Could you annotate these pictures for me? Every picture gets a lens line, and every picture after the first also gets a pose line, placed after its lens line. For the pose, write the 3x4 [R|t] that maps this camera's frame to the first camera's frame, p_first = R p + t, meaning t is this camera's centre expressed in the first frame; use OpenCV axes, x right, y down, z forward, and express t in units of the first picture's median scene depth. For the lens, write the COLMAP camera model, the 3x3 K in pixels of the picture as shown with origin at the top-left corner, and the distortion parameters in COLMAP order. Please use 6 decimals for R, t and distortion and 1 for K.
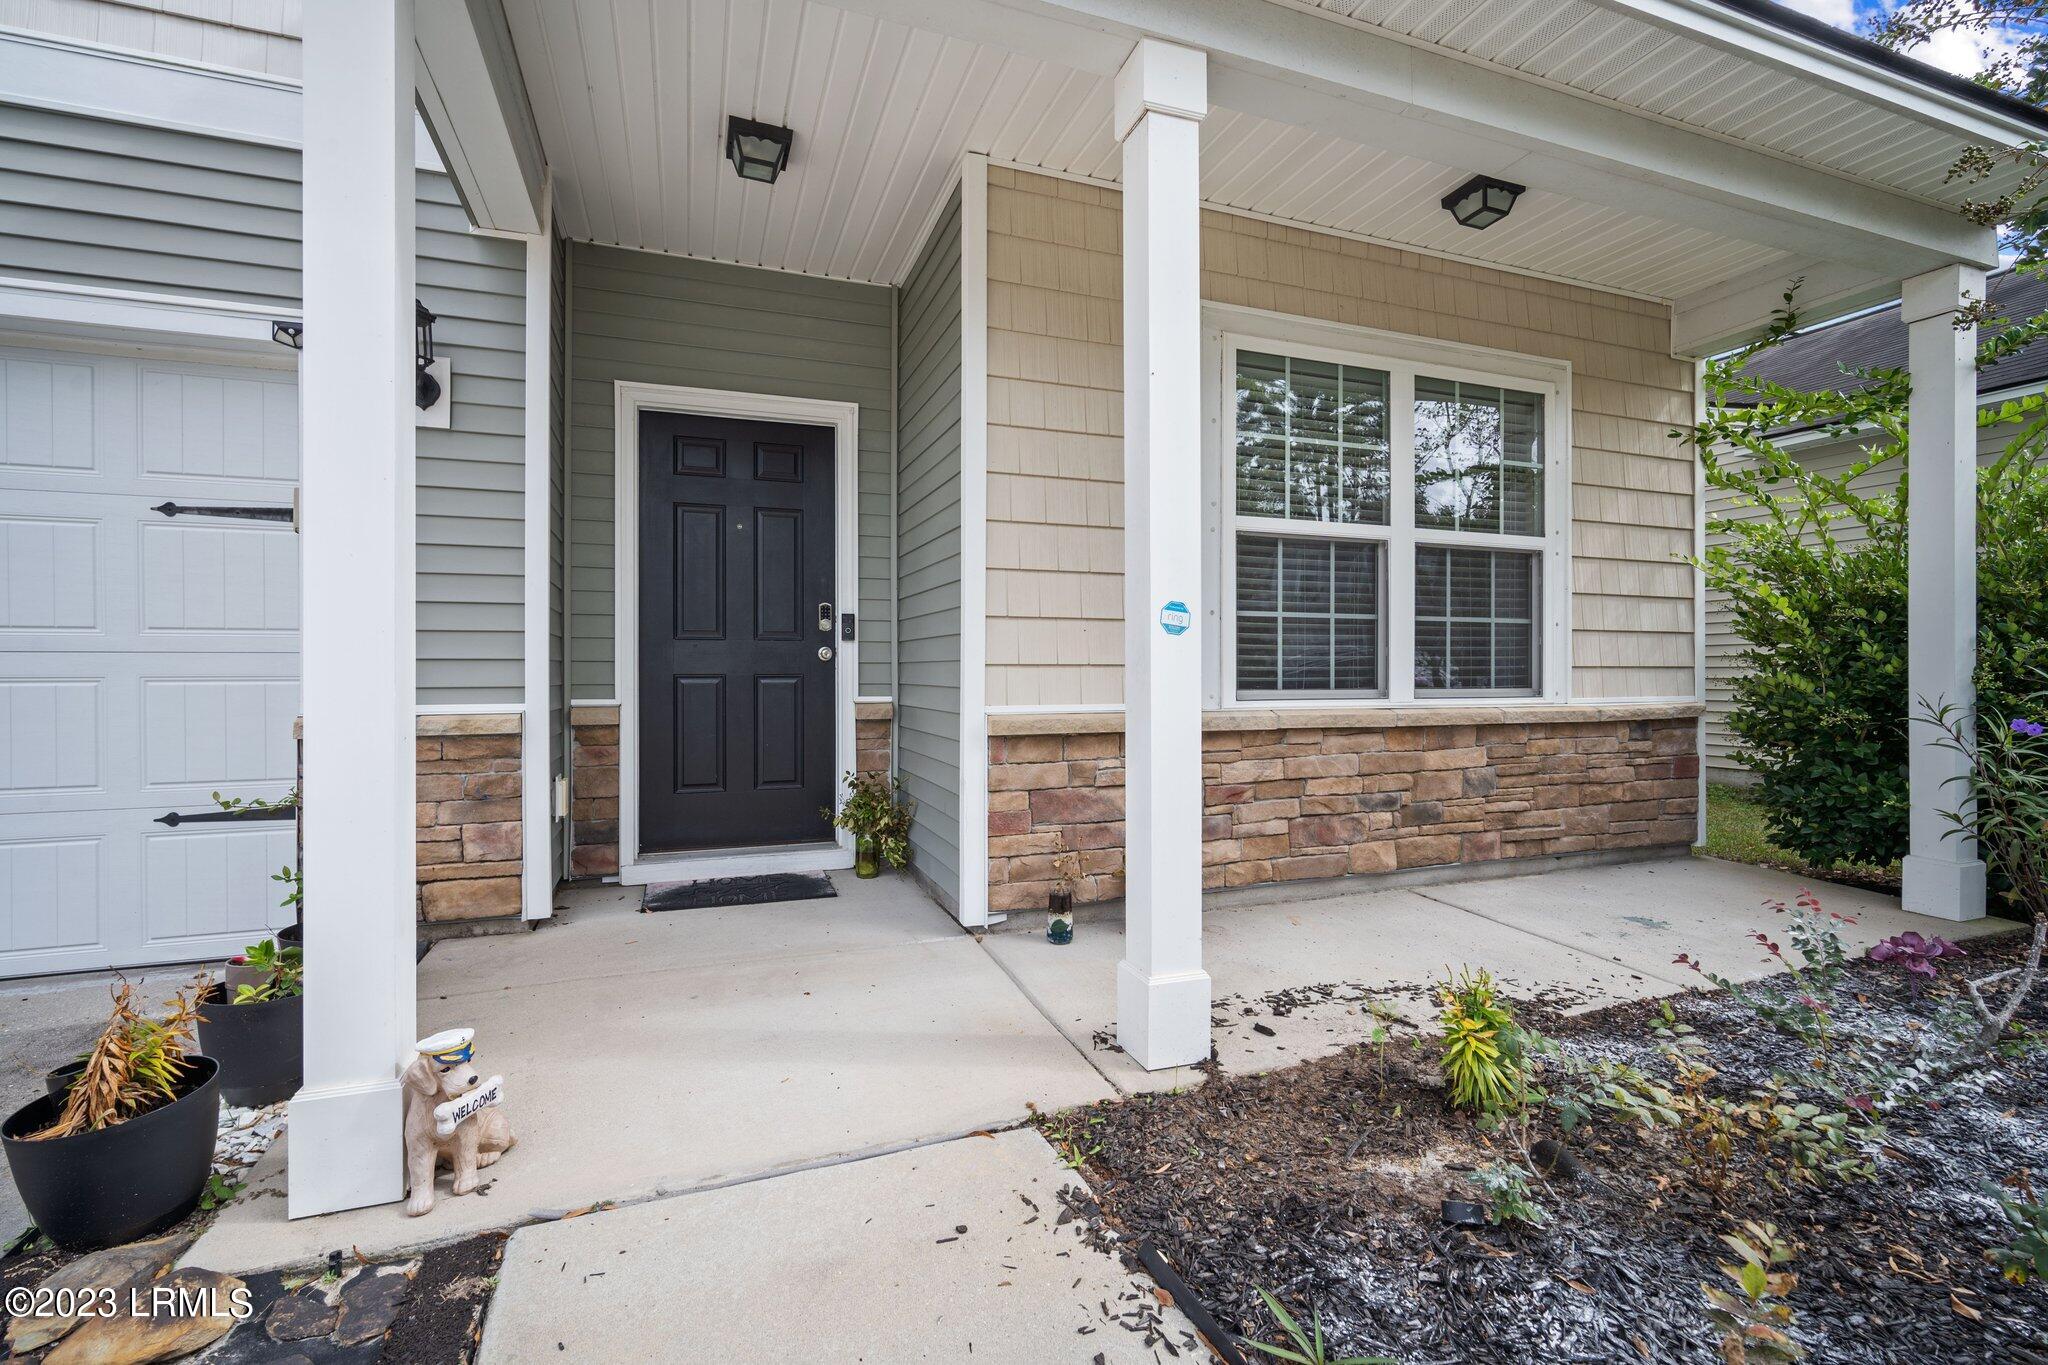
lens RADIAL K [[912.9, 0, 1024.0], [0, 912.9, 677.3], [0, 0, 1]] dist [-0.009114, 0.001545]
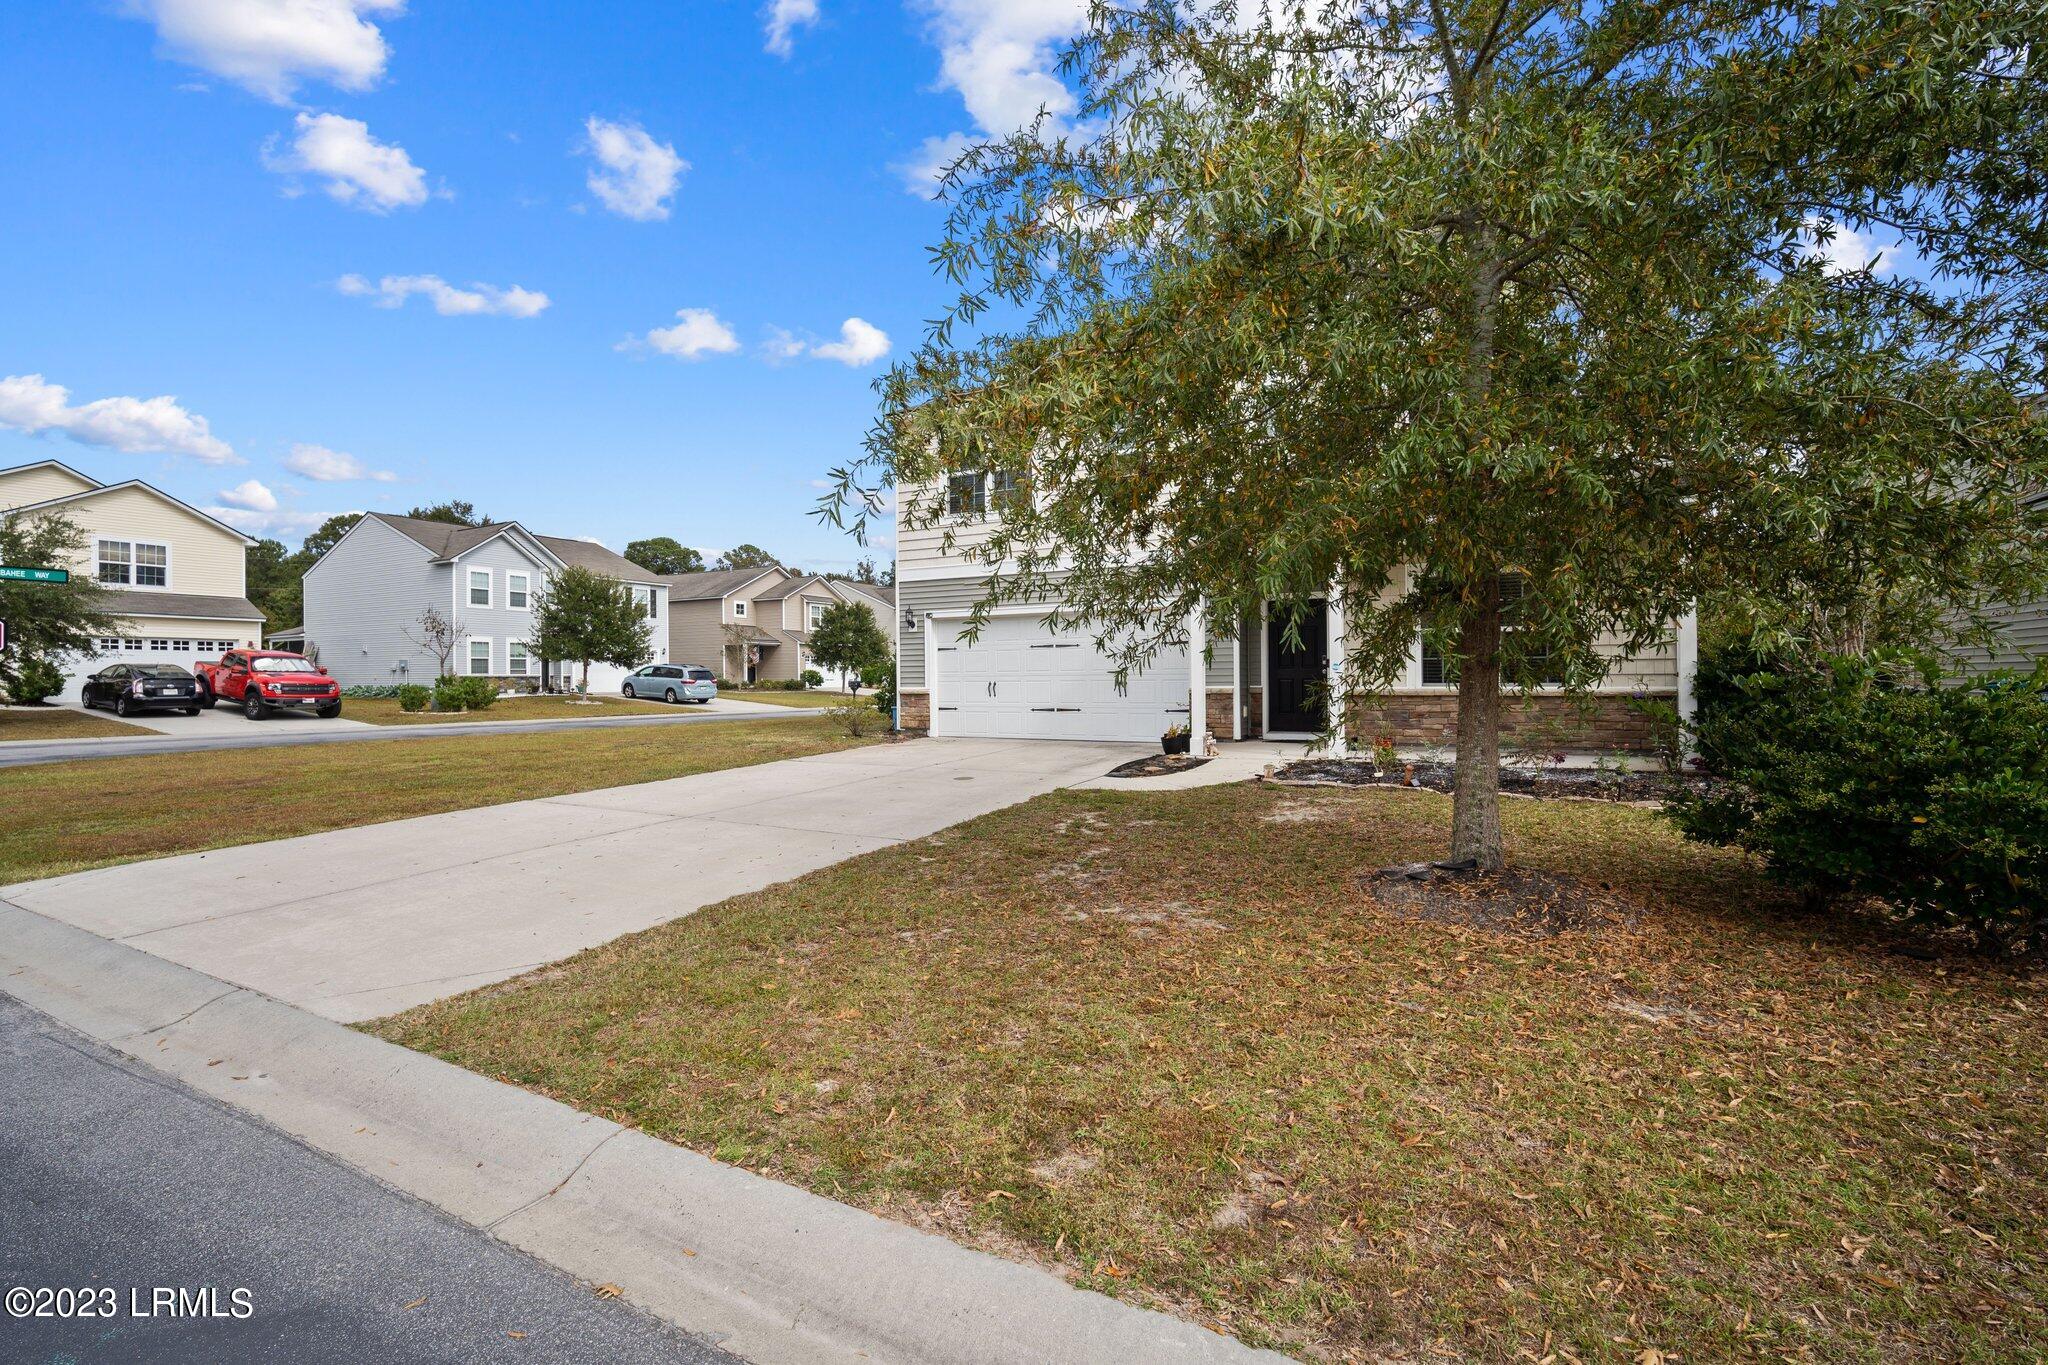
lens RADIAL K [[897.4, 0, 1018.6], [0, 897.4, 680.1], [0, 0, 1]] dist [-0.011116, 0.000900]
pose [[0.631580, -0.005979, -0.775287, 1.777902], [-0.001551, 0.999959, -0.008975, 0.035404], [0.775309, 0.006871, 0.631545, -2.076004]]
